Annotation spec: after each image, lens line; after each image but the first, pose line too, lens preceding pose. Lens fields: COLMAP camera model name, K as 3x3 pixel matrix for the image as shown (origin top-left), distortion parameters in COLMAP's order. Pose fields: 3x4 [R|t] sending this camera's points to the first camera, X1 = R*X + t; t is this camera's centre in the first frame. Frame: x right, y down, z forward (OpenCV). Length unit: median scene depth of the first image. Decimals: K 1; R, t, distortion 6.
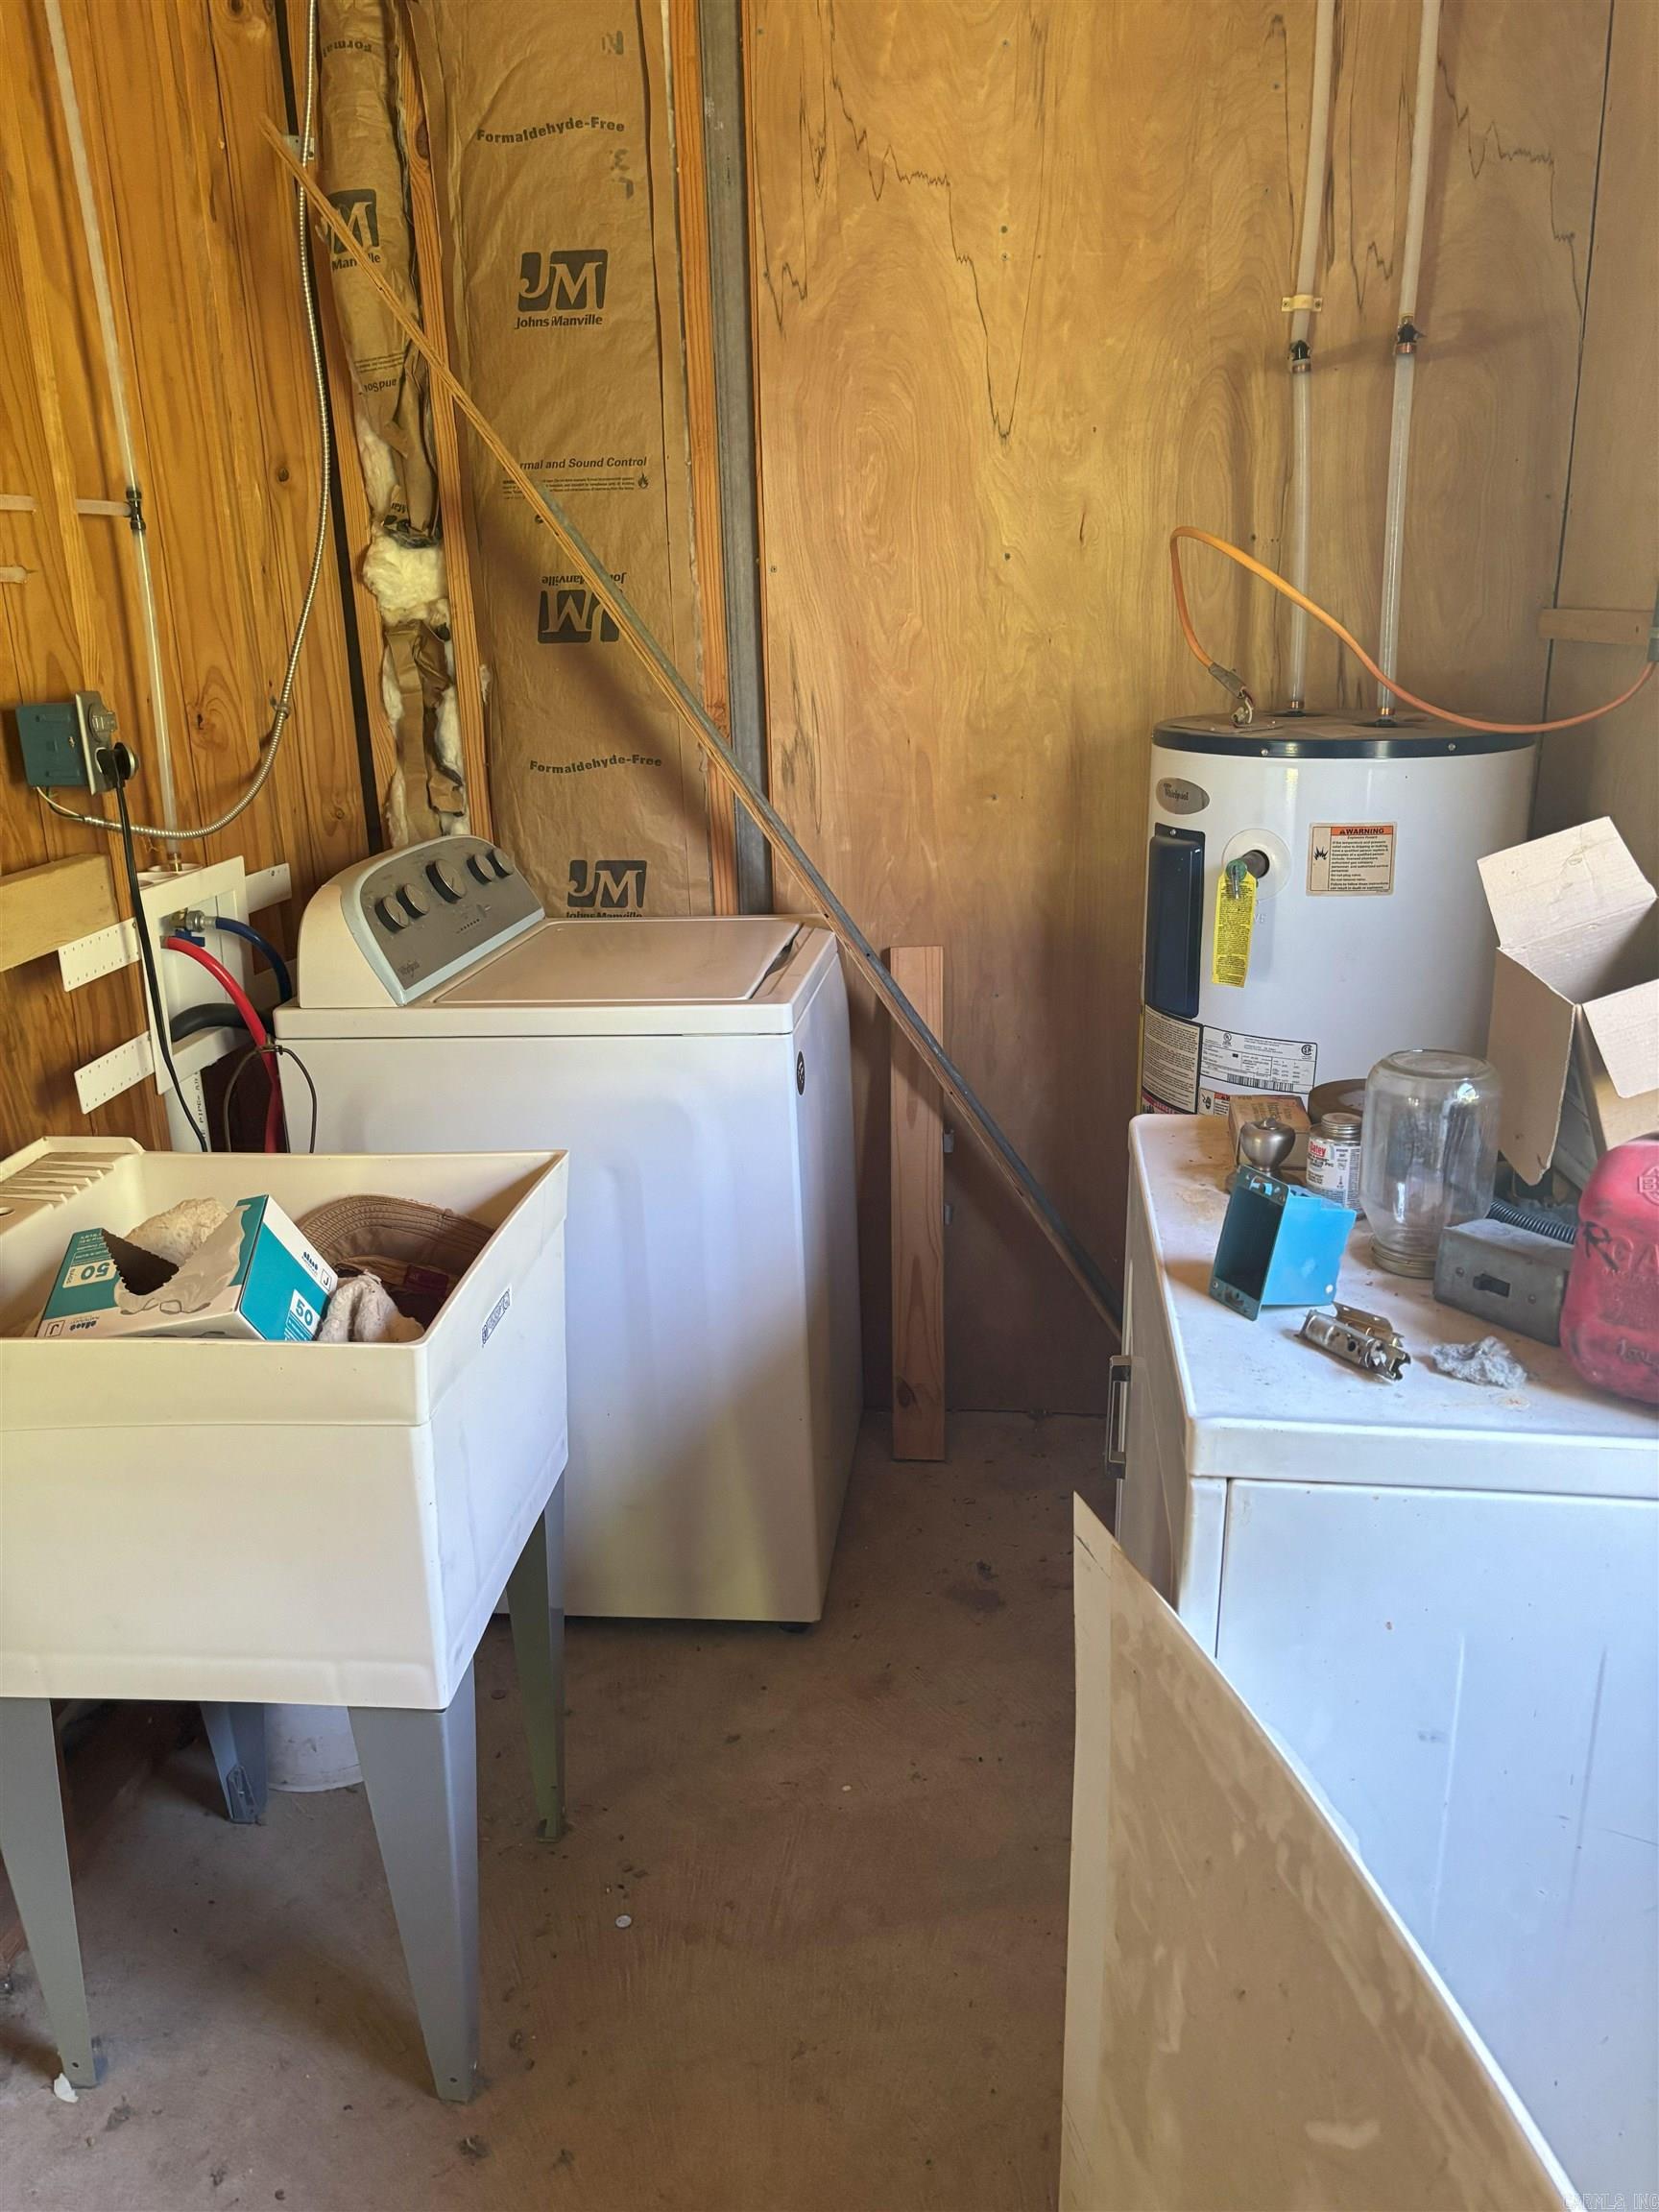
lens RADIAL K [[1670.6, 0, 840.5], [0, 1670.6, 1103.9], [0, 0, 1]] dist [0.123163, -0.176898]
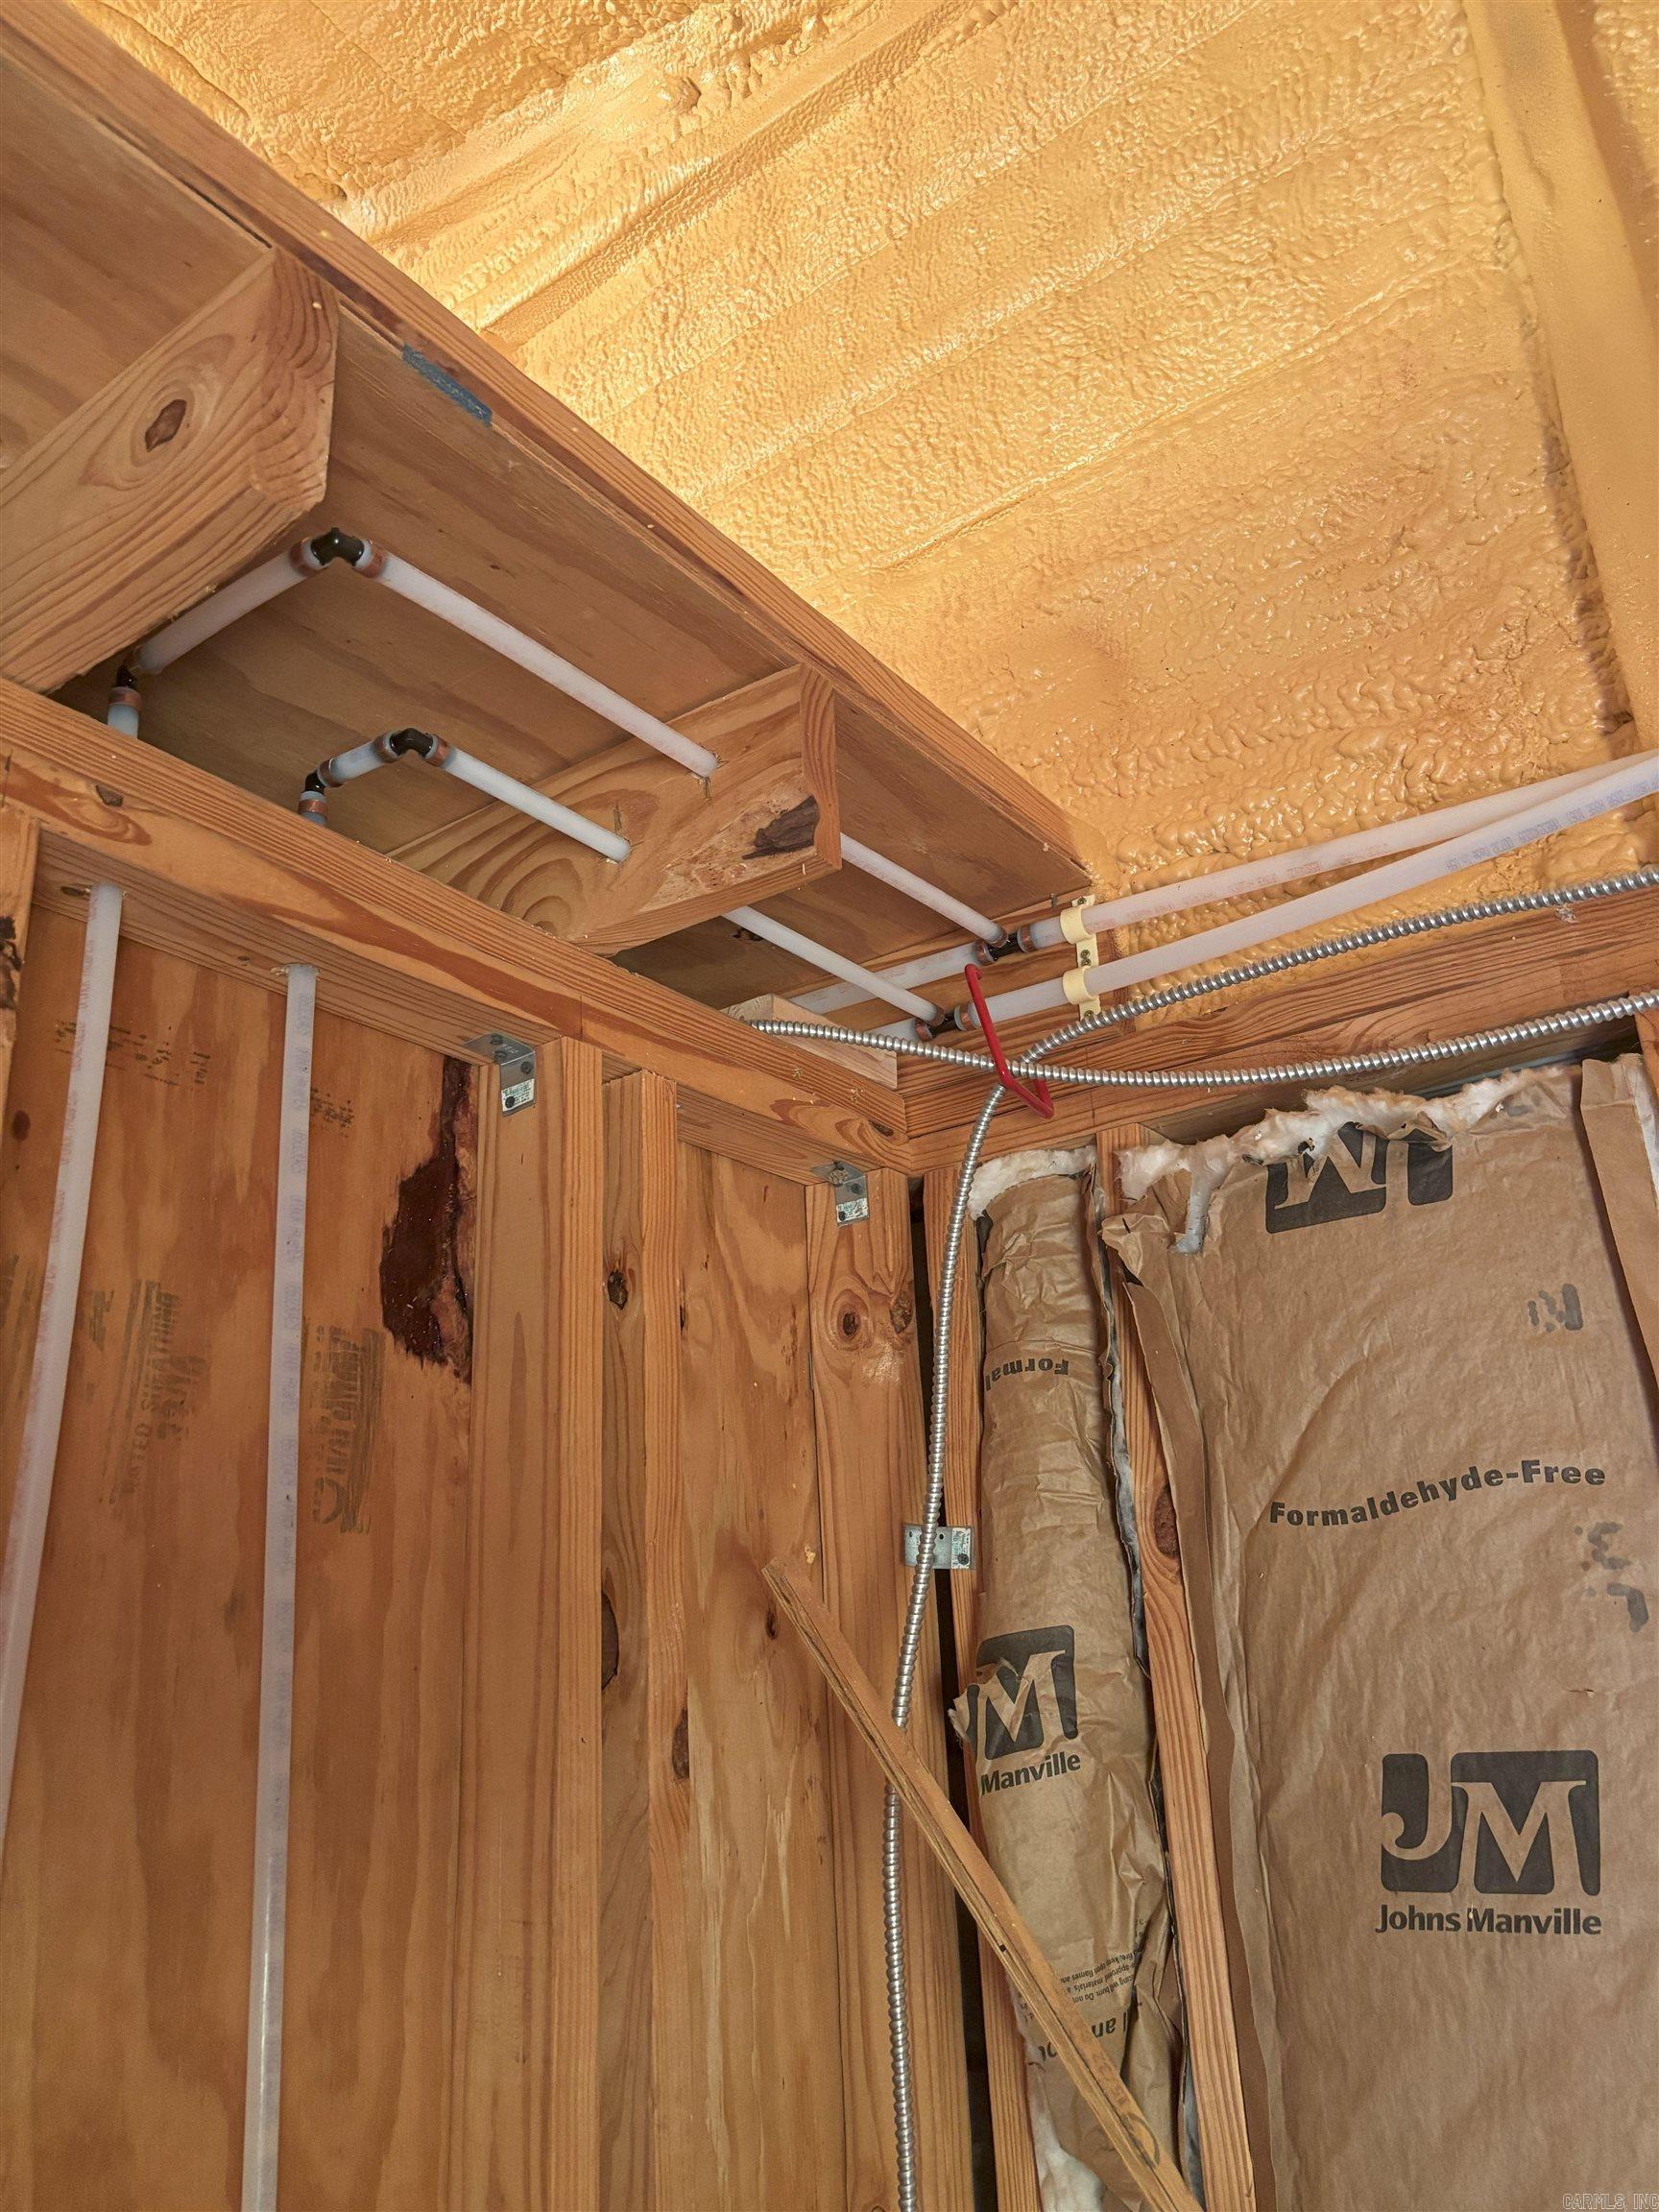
lens RADIAL K [[1675.7, 0, 829.5], [0, 1675.7, 1106.0], [0, 0, 1]] dist [0.036354, -0.012902]
pose [[0.860955, -0.180373, -0.475629, -0.074313], [-0.136219, 0.819121, -0.557212, -0.378864], [0.490104, 0.544524, 0.680656, 0.553379]]
